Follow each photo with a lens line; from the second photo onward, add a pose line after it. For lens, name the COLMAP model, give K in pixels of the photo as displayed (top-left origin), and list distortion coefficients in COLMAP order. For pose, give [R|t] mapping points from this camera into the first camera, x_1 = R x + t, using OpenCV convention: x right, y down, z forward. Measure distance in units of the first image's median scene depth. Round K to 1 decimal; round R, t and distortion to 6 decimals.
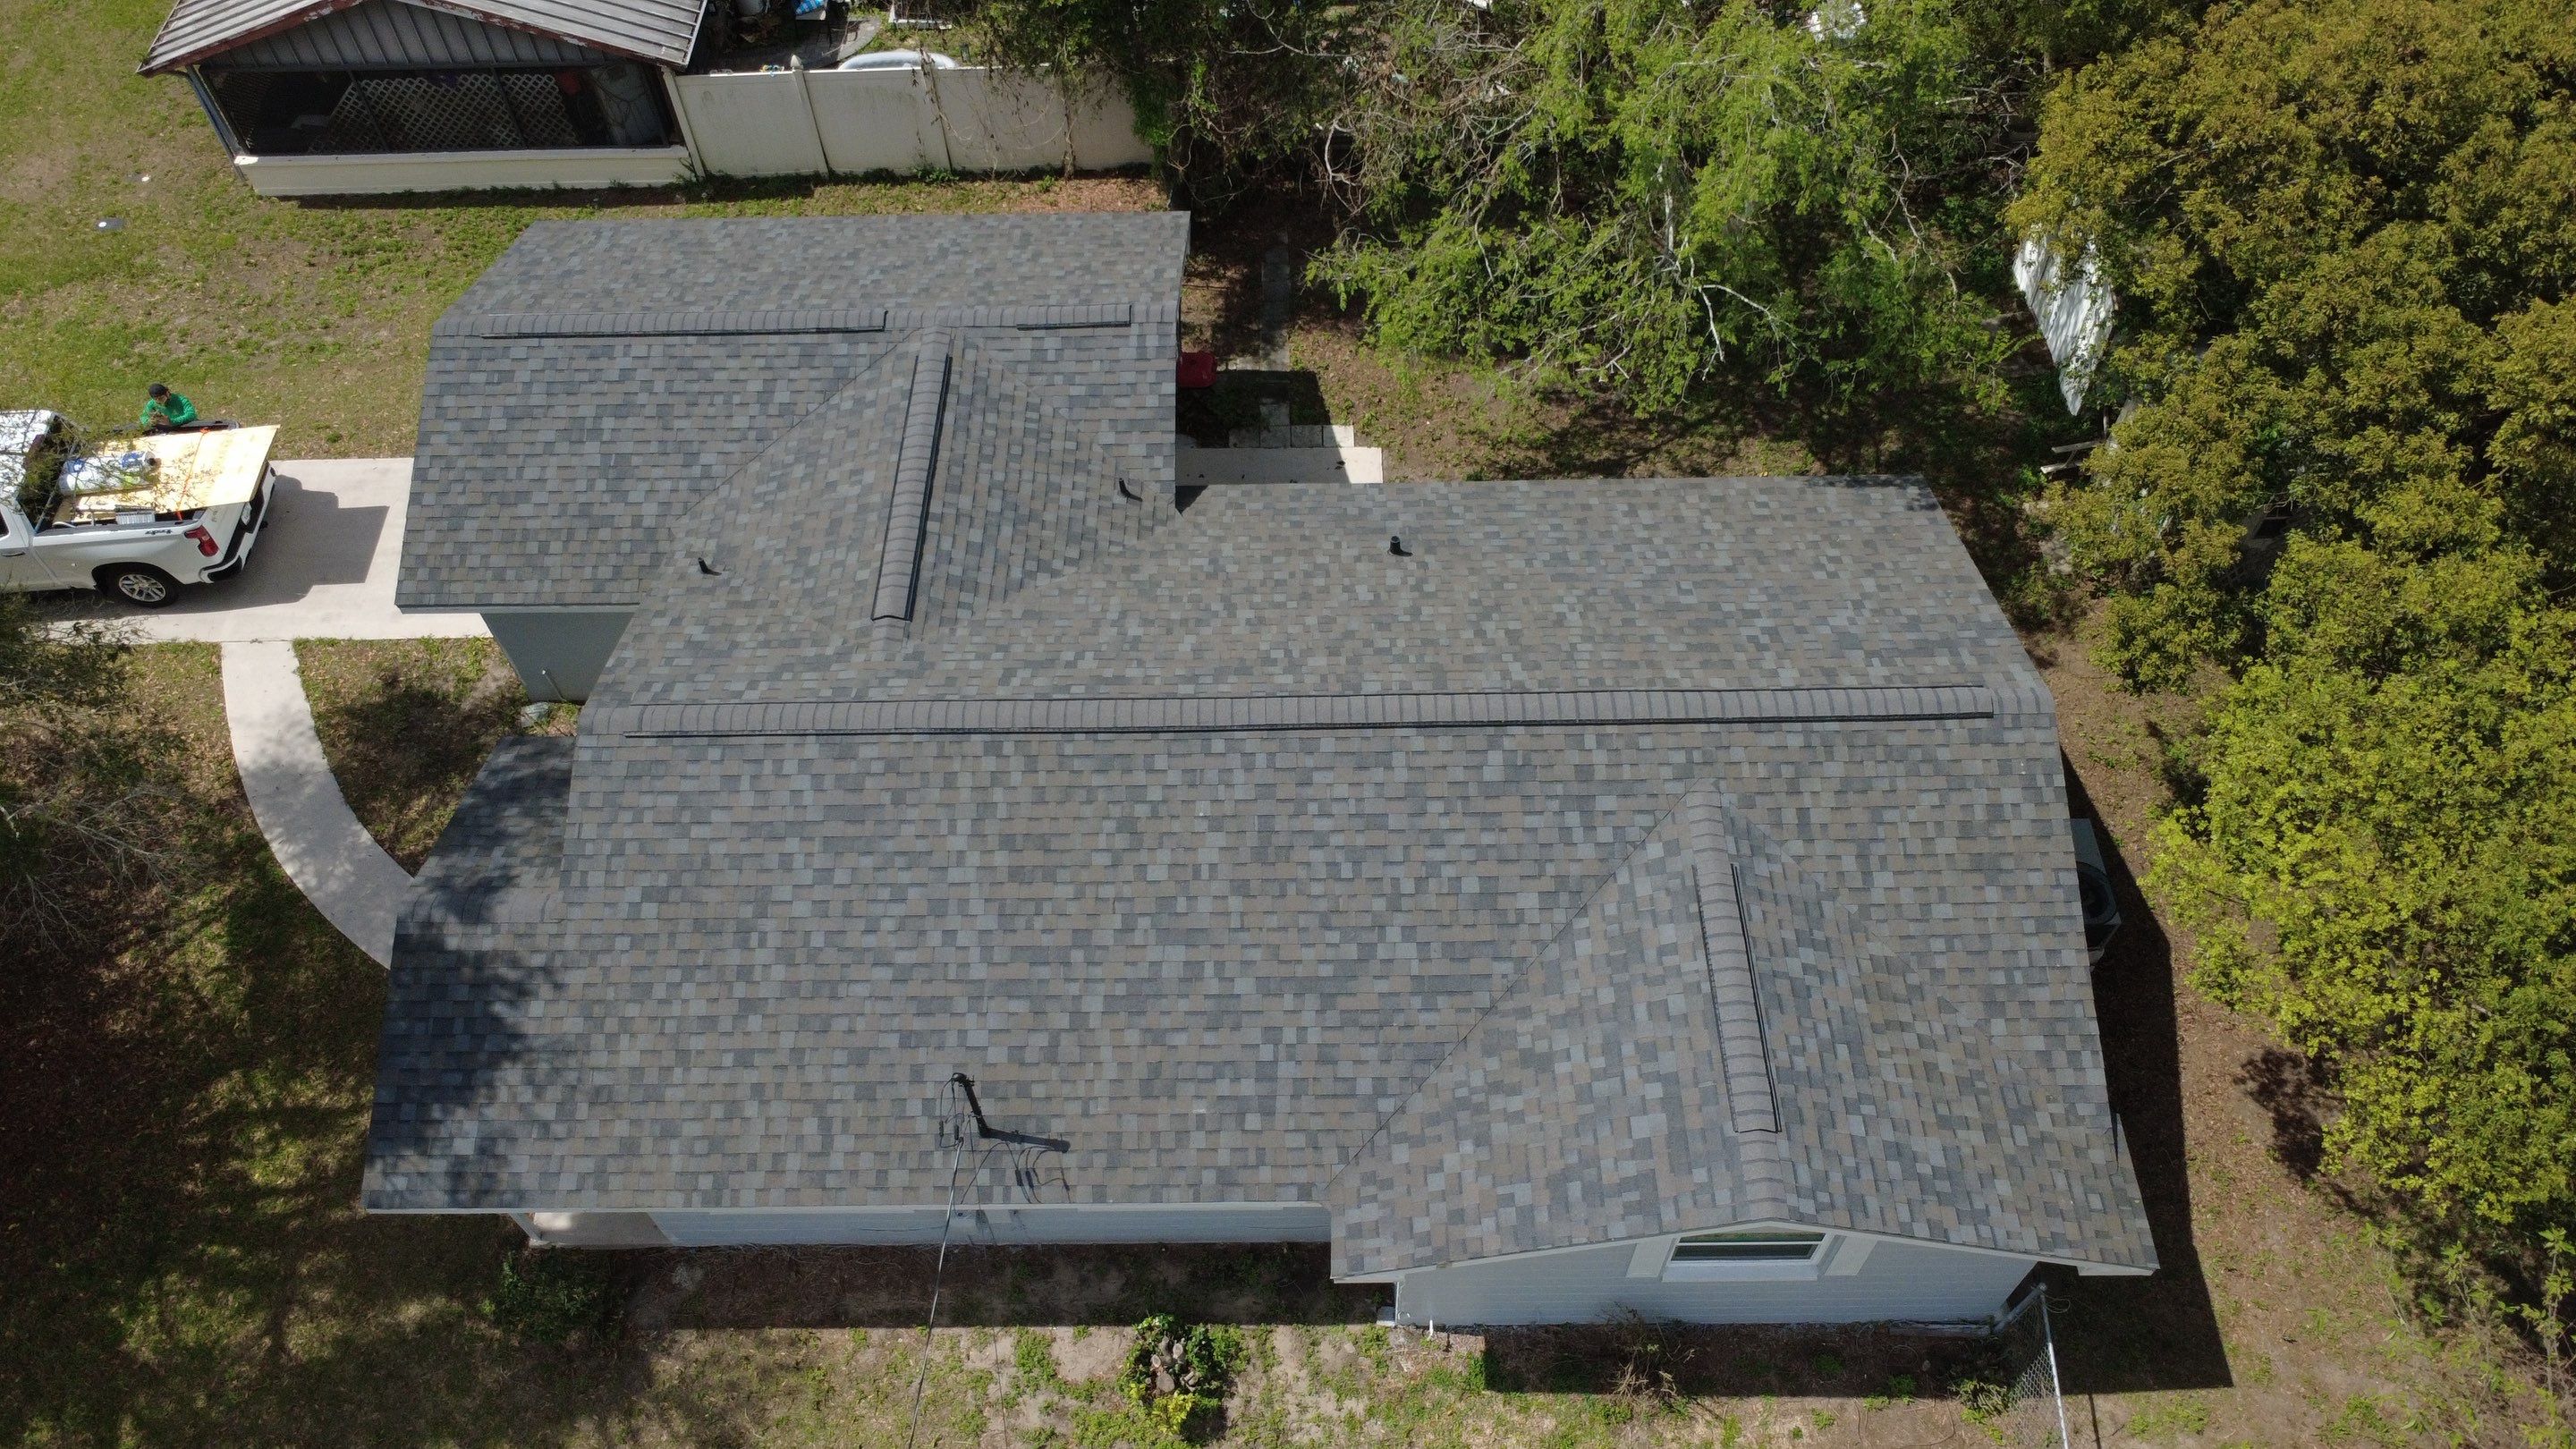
lens RADIAL K [[1879.2, 0, 1285.5], [0, 1879.2, 718.6], [0, 0, 1]] dist [-0.003159, 0.005866]
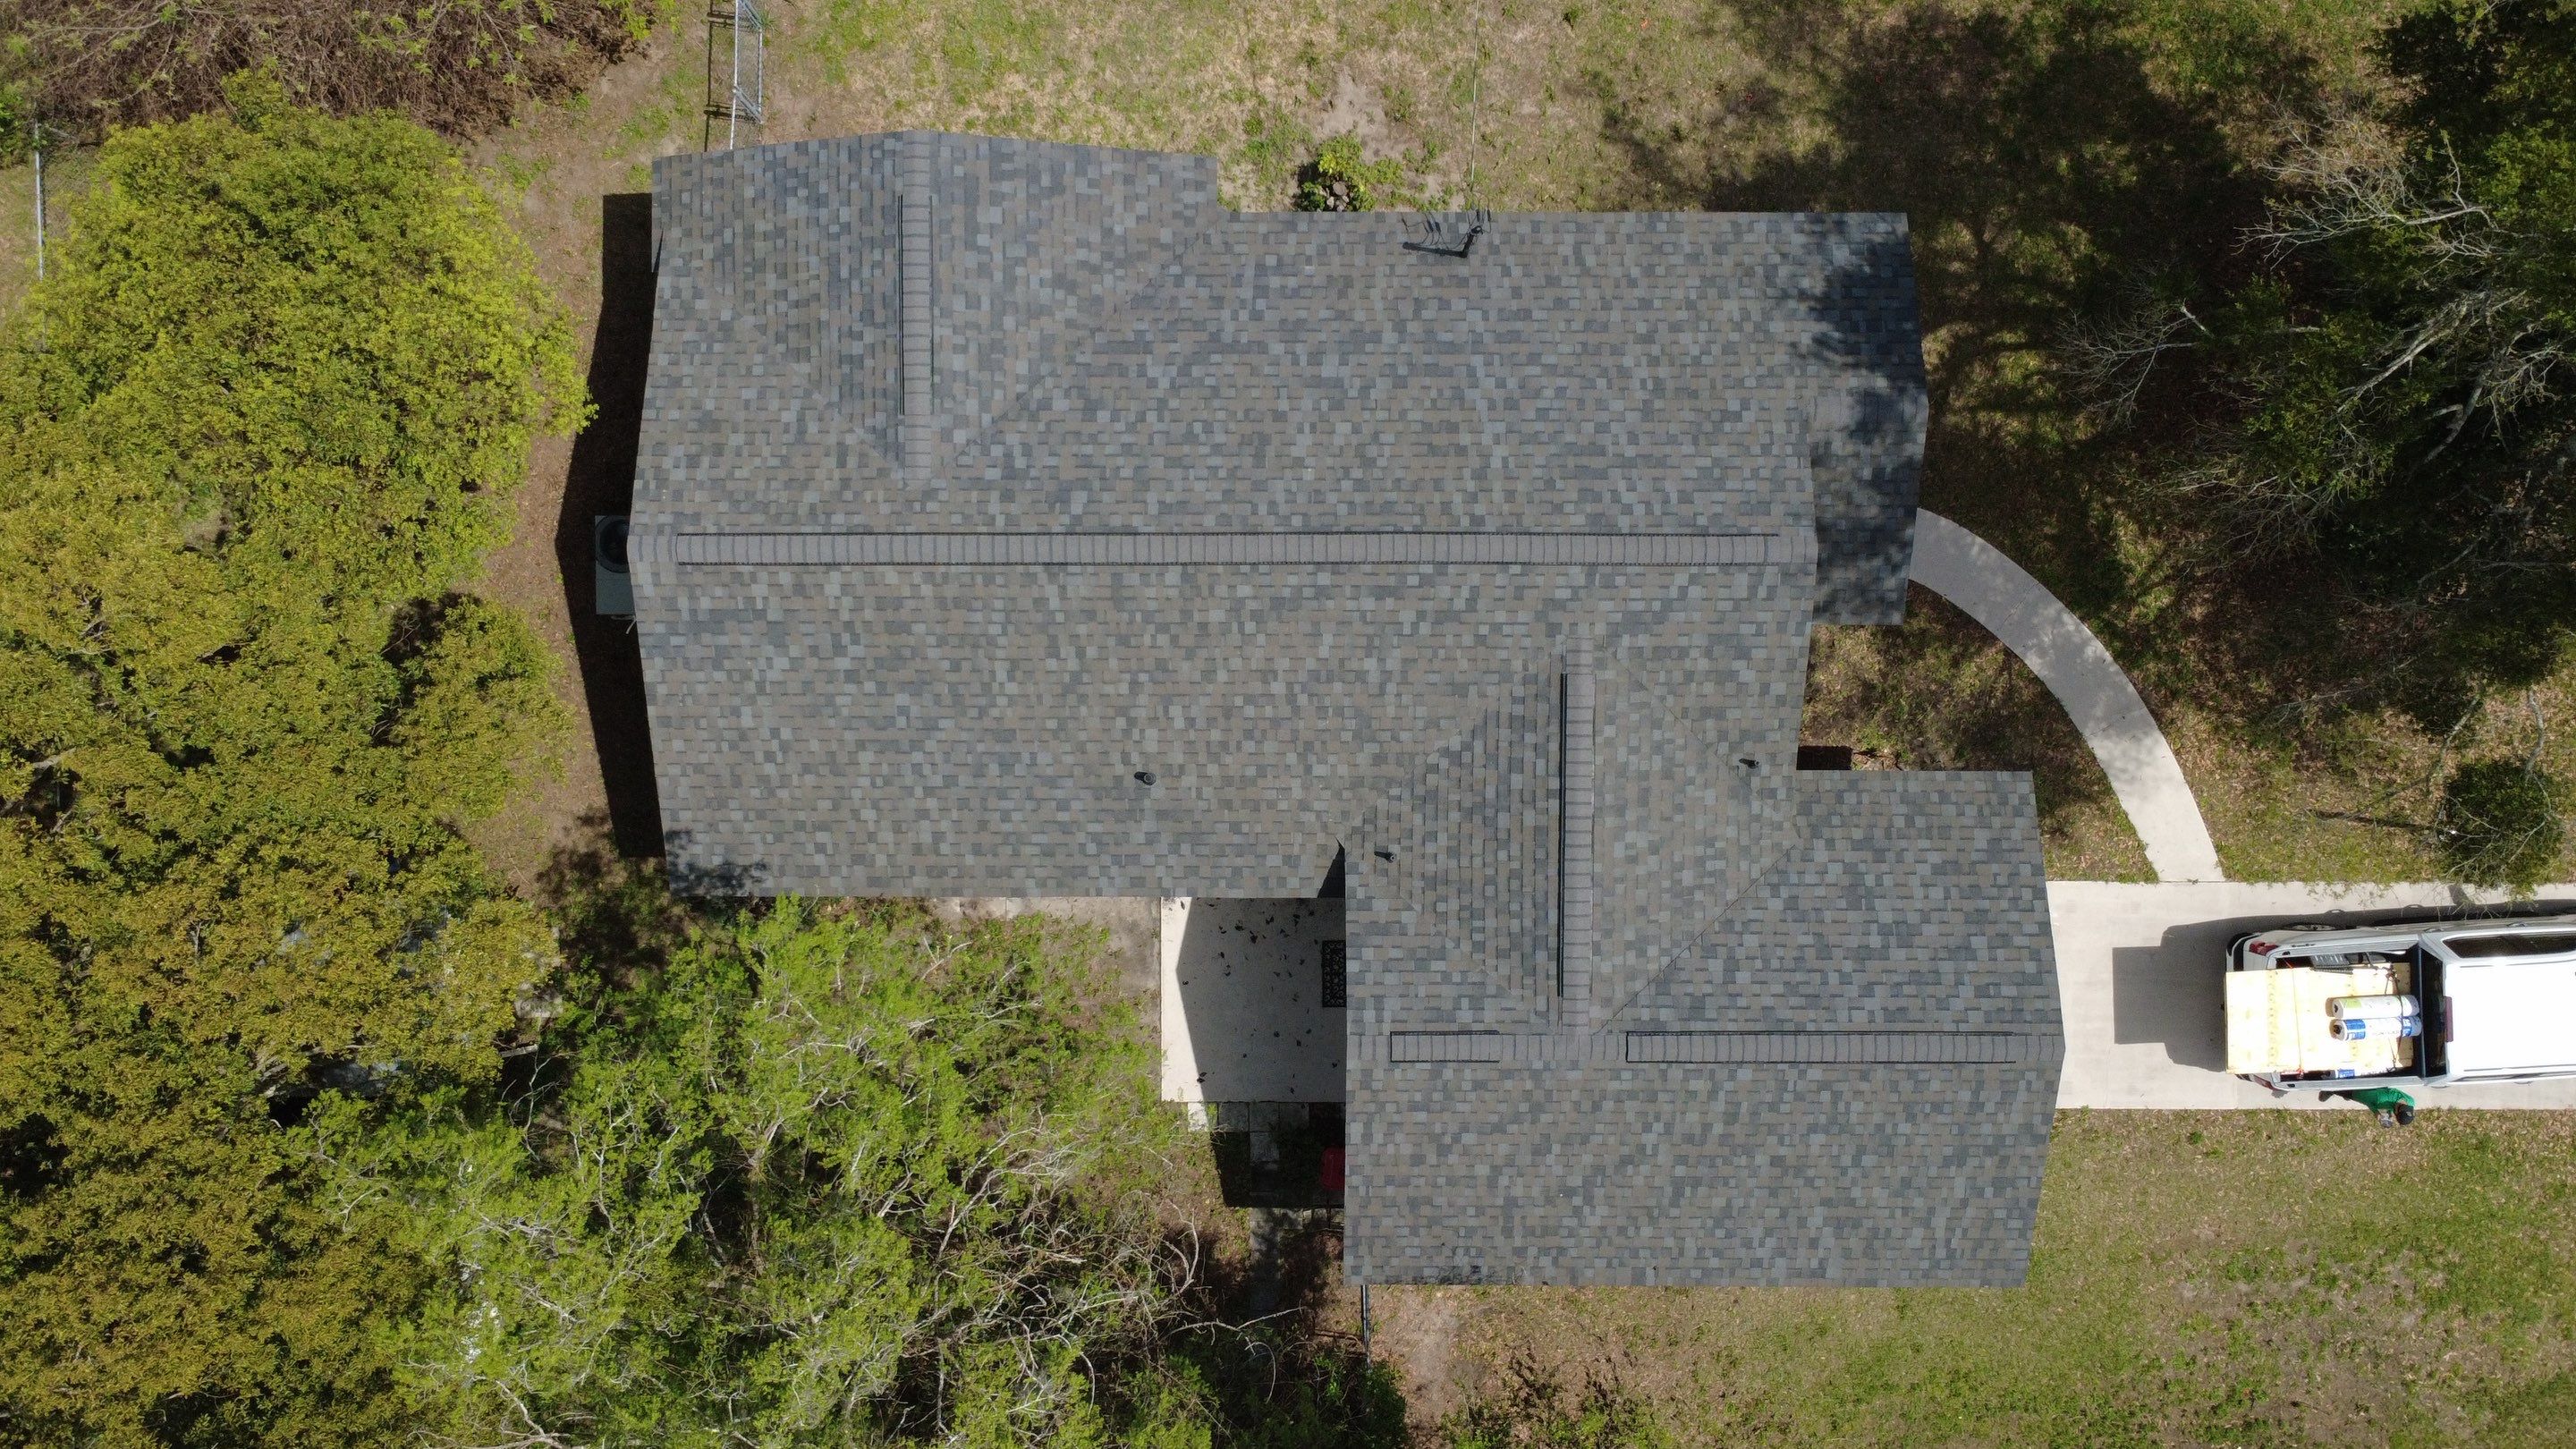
lens RADIAL K [[1879.2, 0, 1280.1], [0, 1879.2, 722.4], [0, 0, 1]] dist [-0.003159, 0.005866]
pose [[-0.999699, -0.003969, 0.024217, -0.053175], [0.017052, -0.822037, 0.569179, -0.773434], [0.017648, 0.569420, 0.821857, 0.046408]]
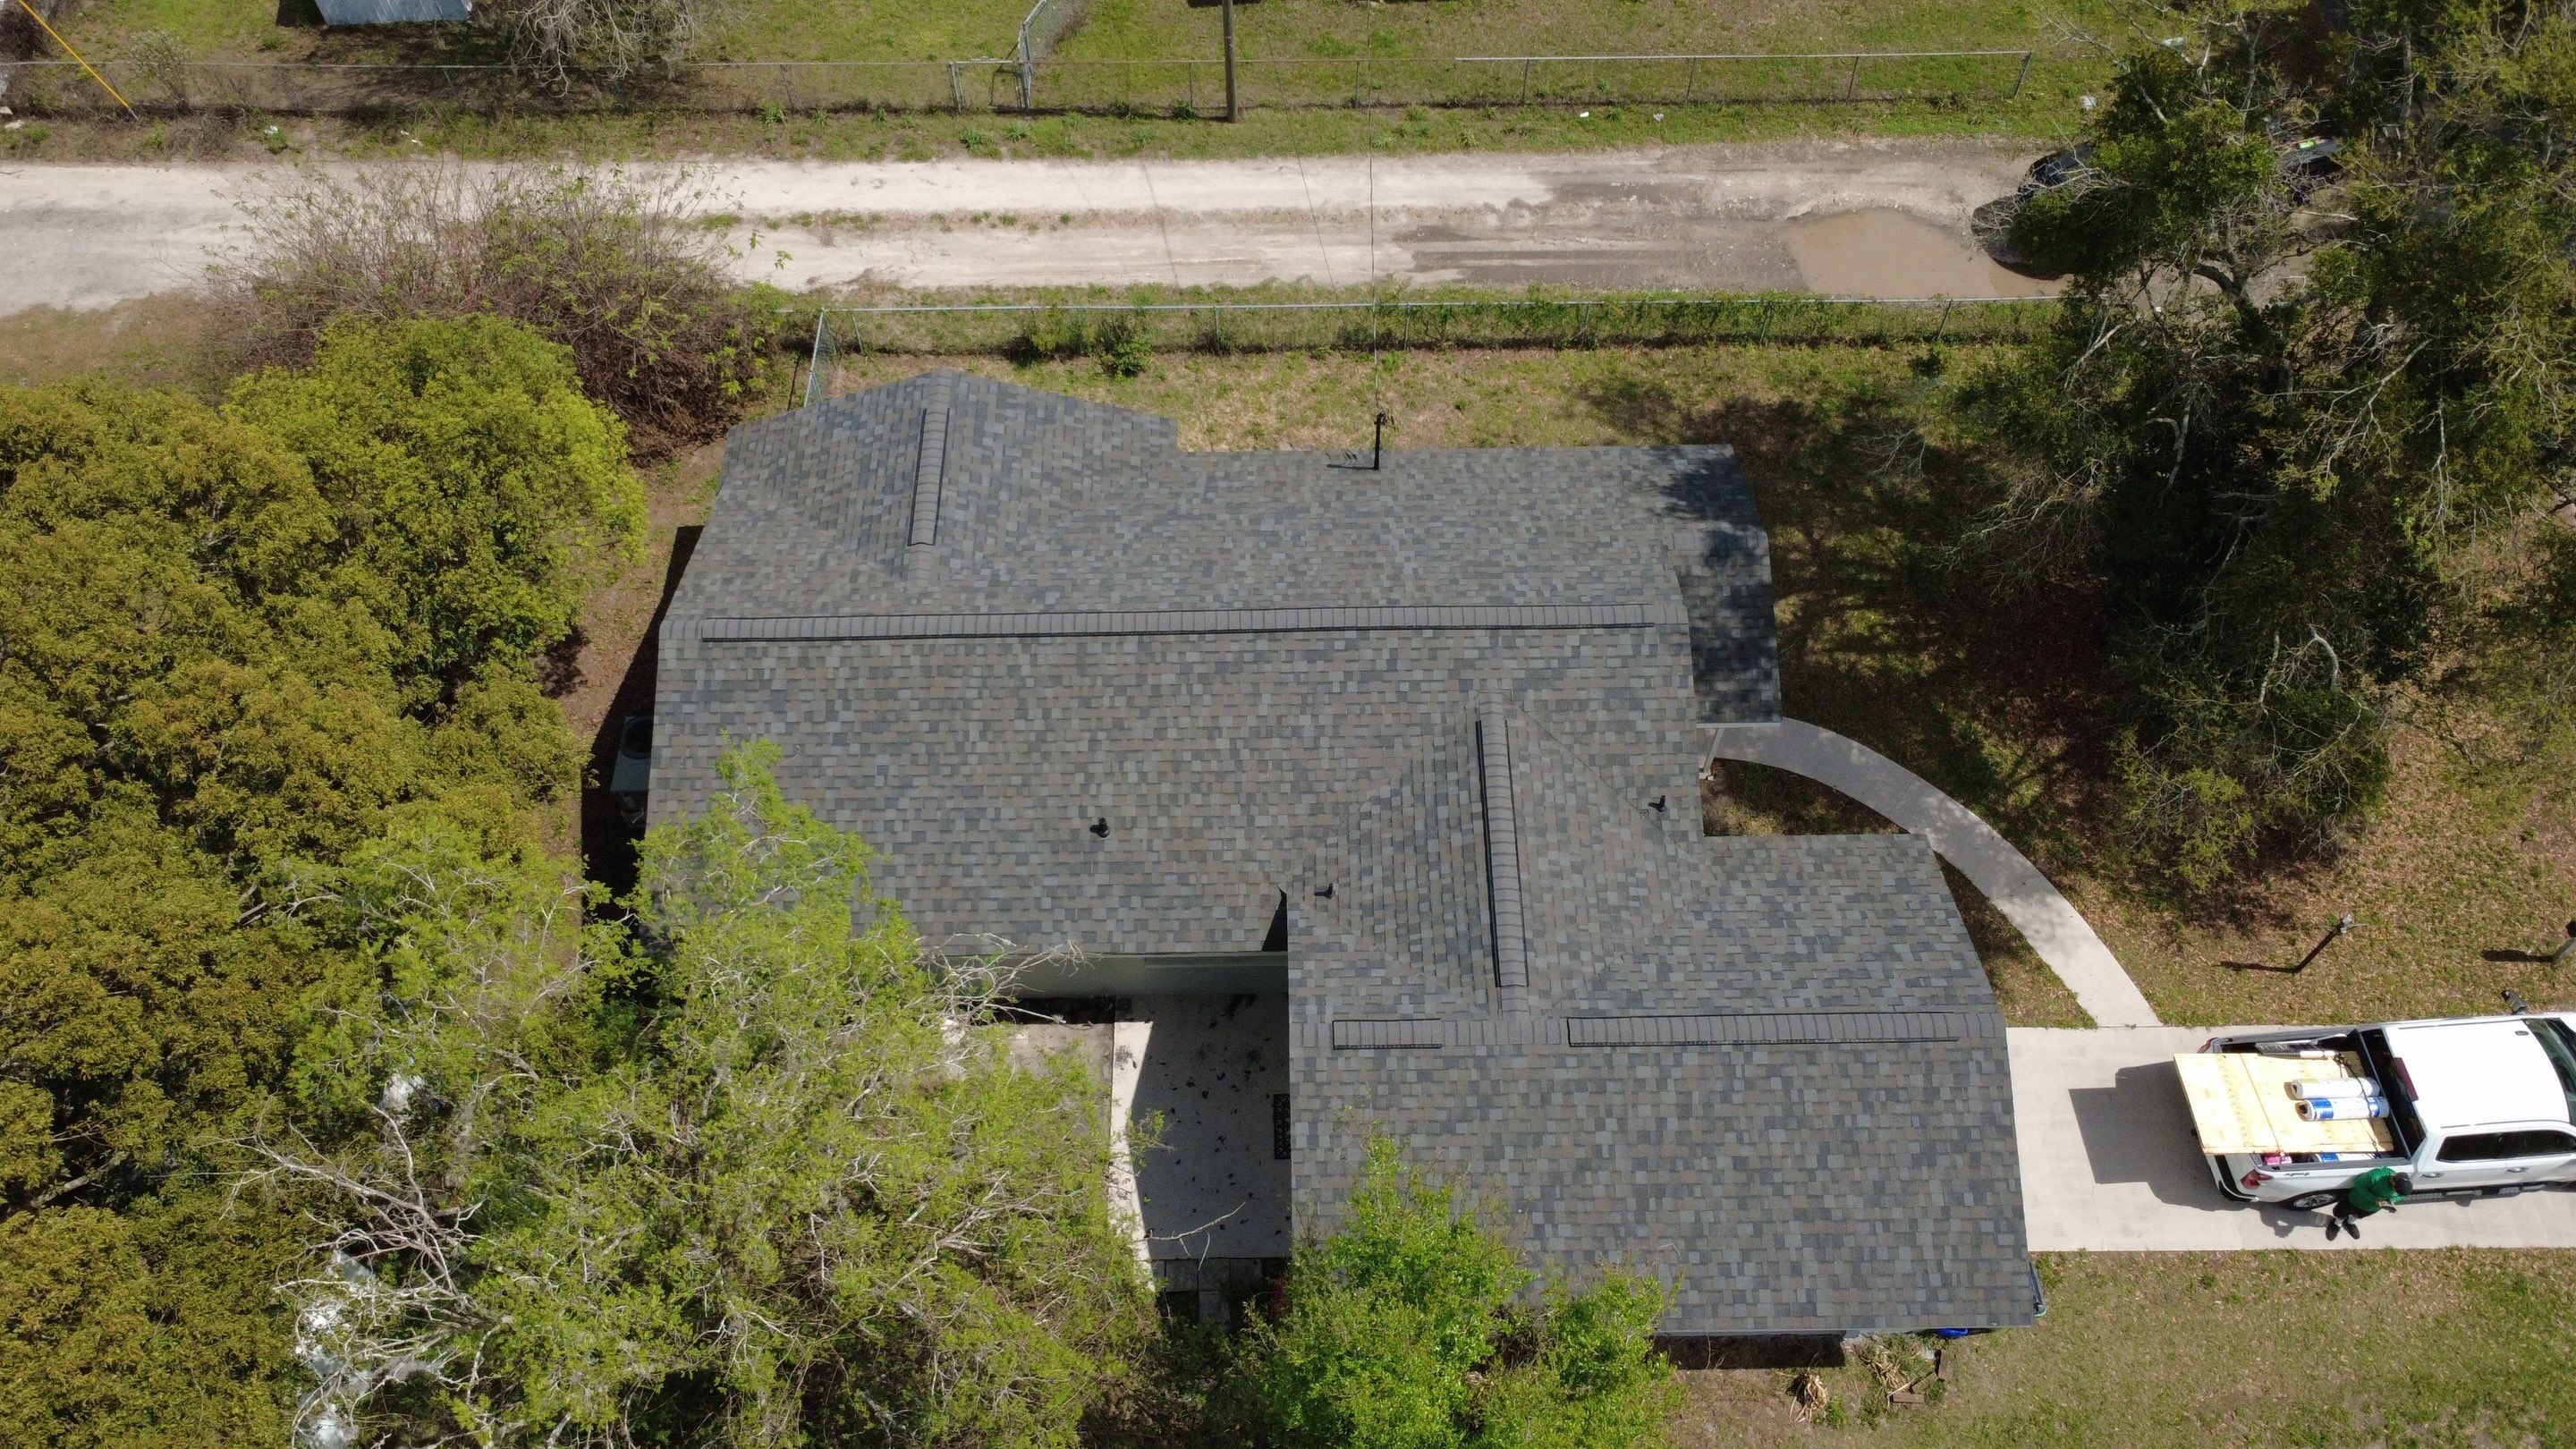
lens RADIAL K [[1879.2, 0, 1280.7], [0, 1879.2, 721.4], [0, 0, 1]] dist [-0.003159, 0.005866]
pose [[-0.999511, 0.023918, 0.020164, -0.091726], [0.010412, -0.353478, 0.935385, -1.322742], [0.029500, 0.935137, 0.353055, 0.546700]]
